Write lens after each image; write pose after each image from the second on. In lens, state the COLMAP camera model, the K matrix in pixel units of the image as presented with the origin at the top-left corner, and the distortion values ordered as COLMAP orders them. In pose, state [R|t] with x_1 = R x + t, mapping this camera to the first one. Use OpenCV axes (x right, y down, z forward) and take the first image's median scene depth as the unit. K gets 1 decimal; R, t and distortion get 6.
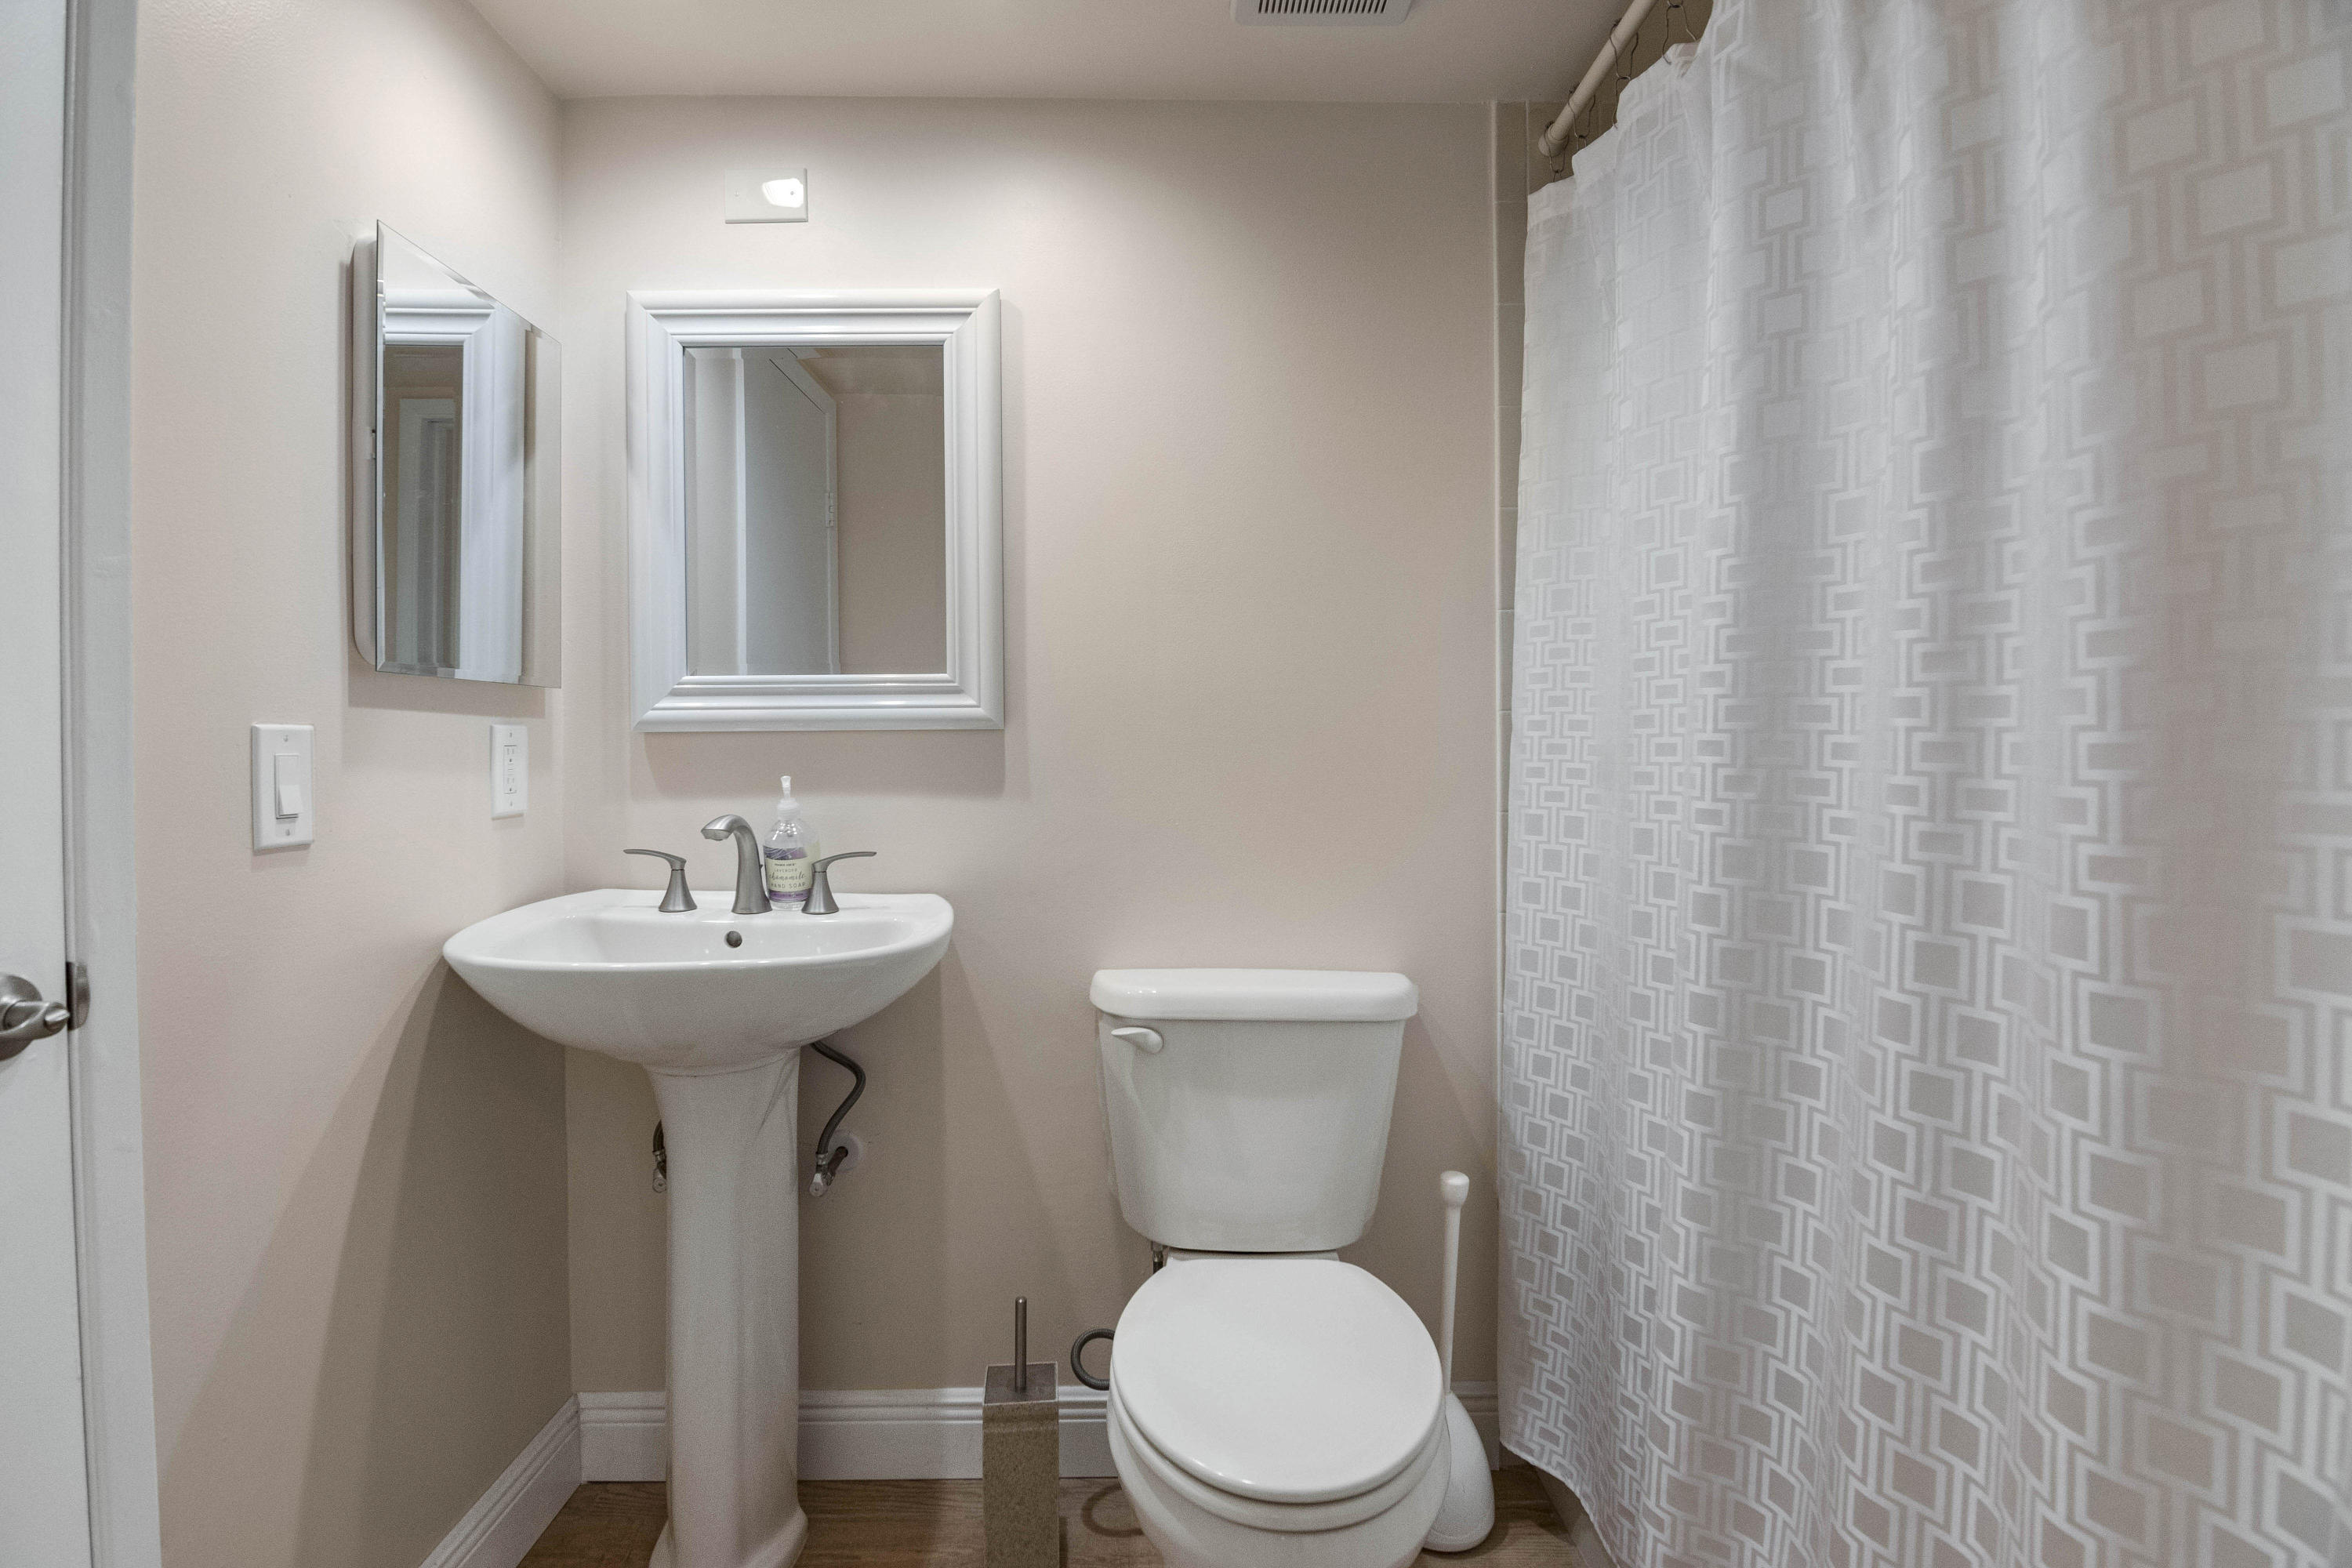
lens RADIAL K [[1161.8, 0, 1175.4], [0, 1161.8, 741.3], [0, 0, 1]] dist [-0.012336, -0.006786]
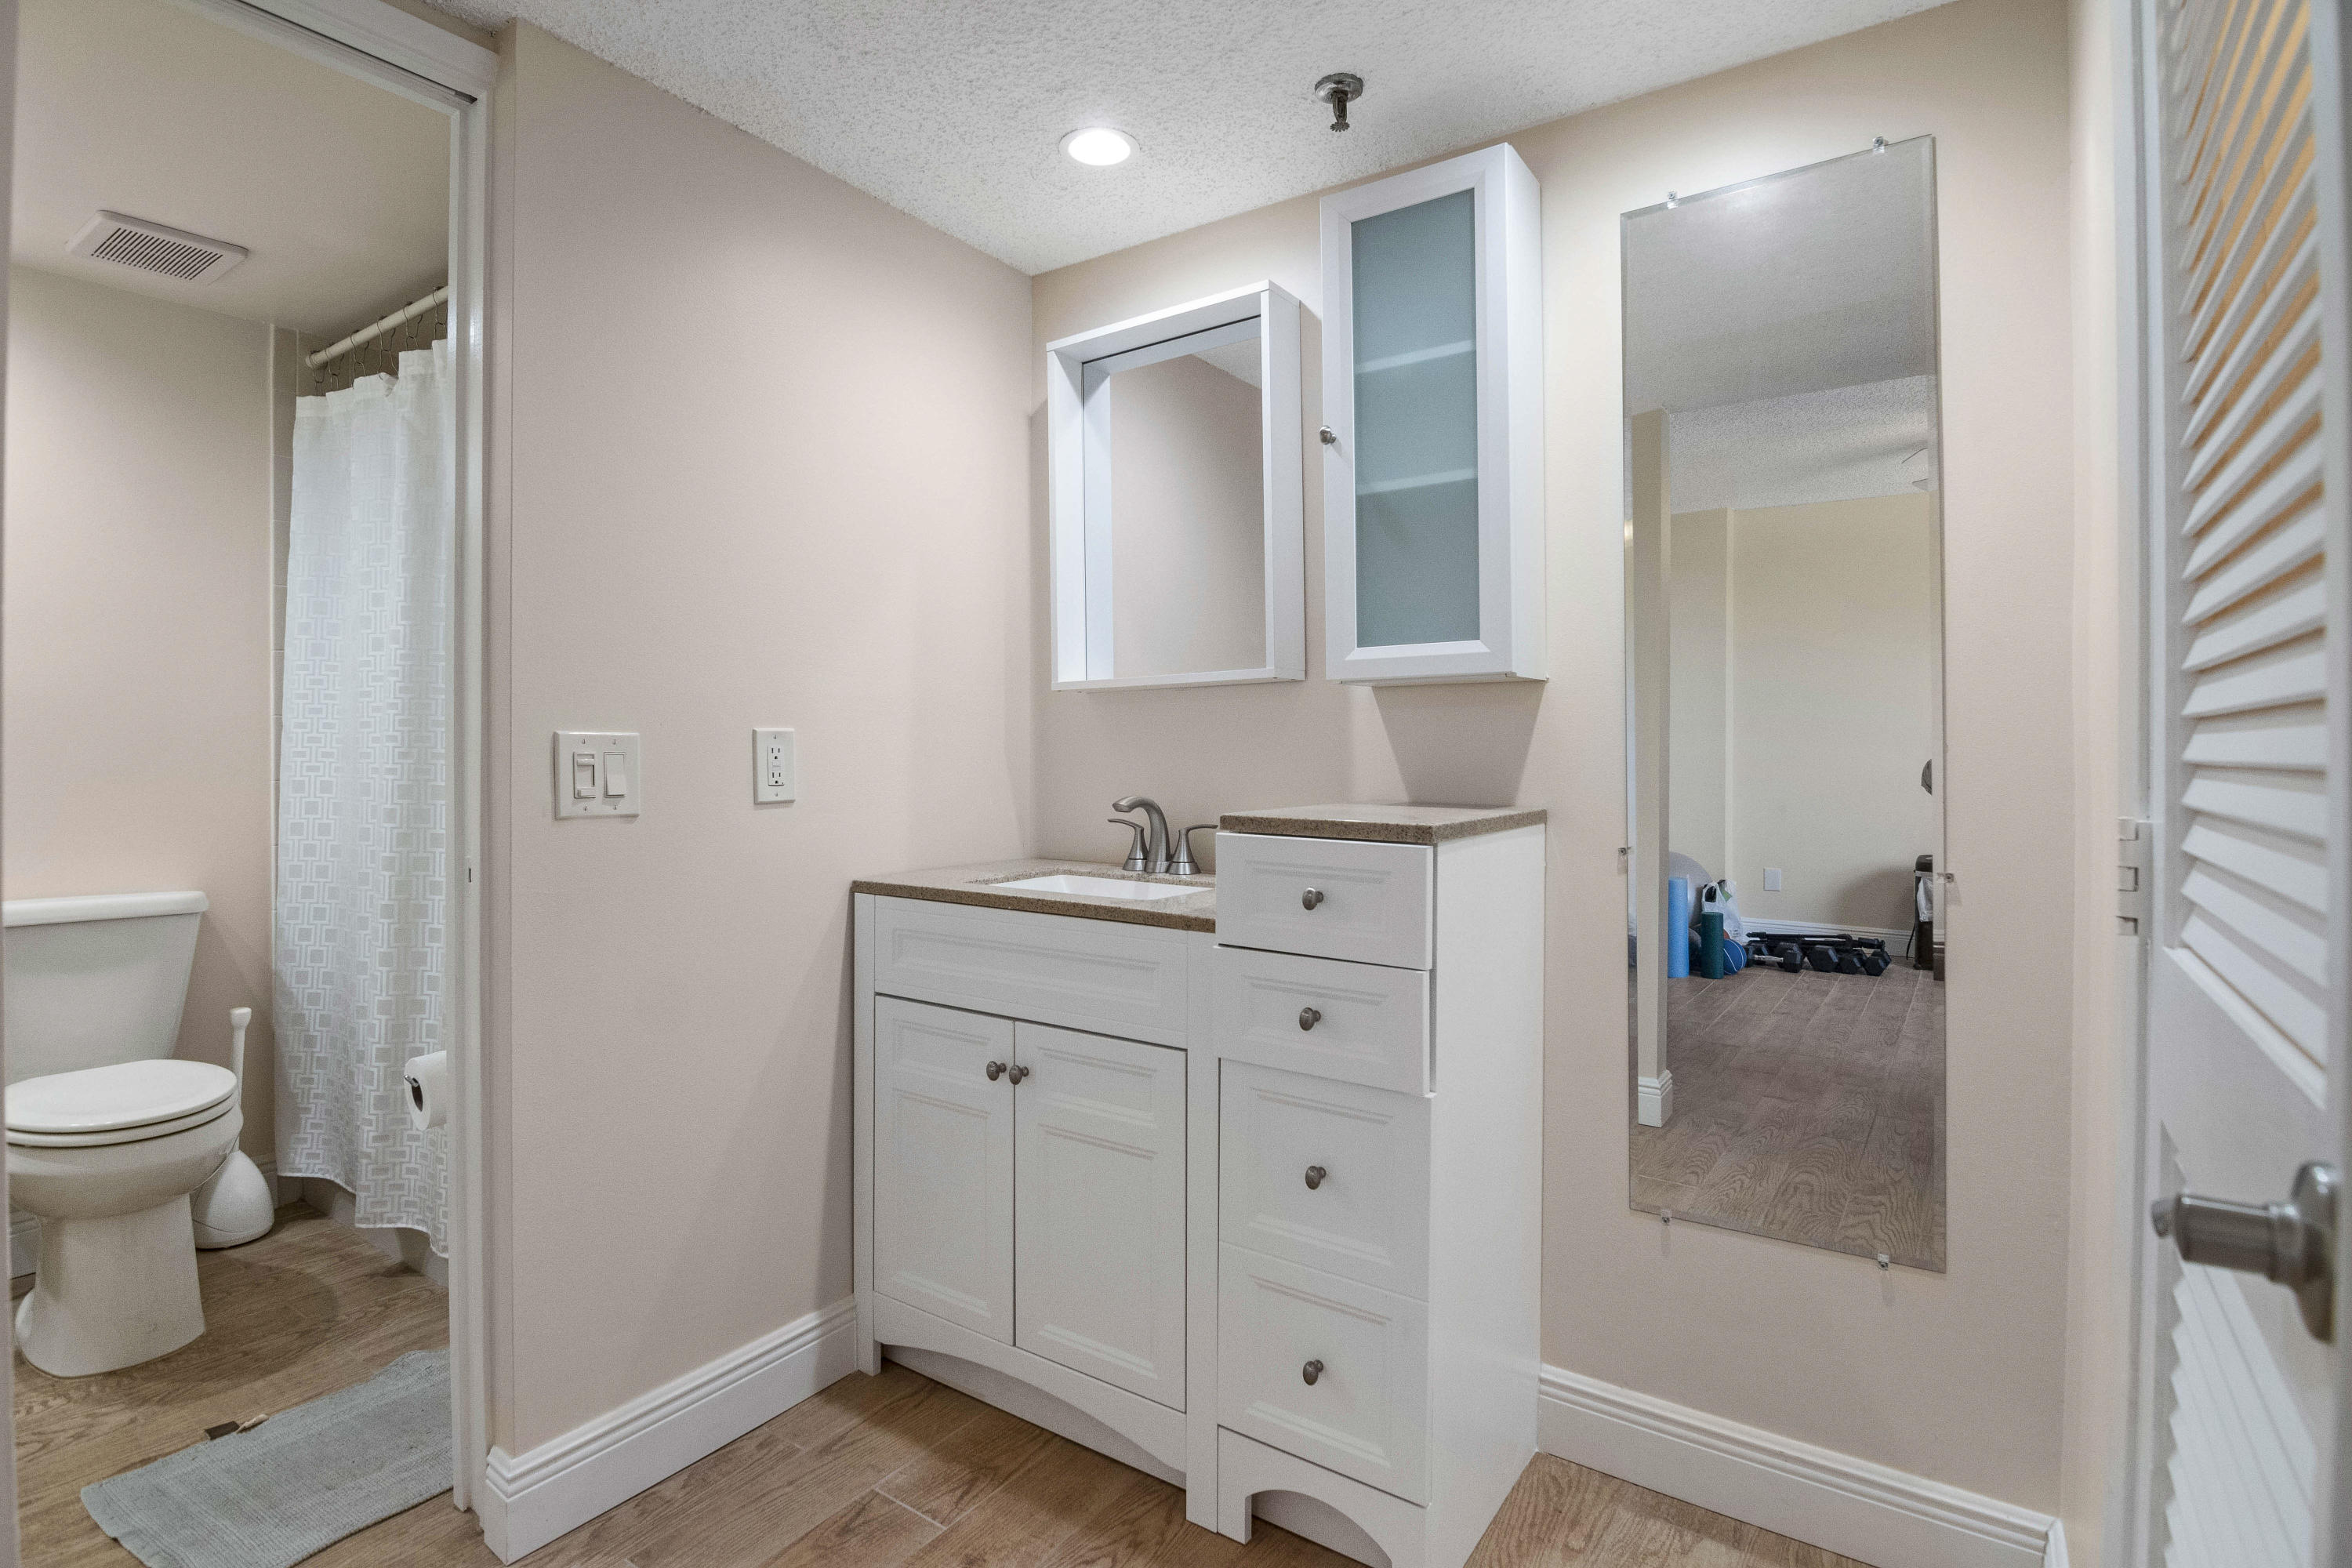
lens RADIAL K [[1161.8, 0, 1175.4], [0, 1161.8, 741.3], [0, 0, 1]] dist [-0.012336, -0.006786]
pose [[0.594956, -0.001517, 0.803756, -0.258380], [-0.002919, 0.999988, 0.004048, -0.001740], [-0.803753, -0.004754, 0.594945, -0.957515]]
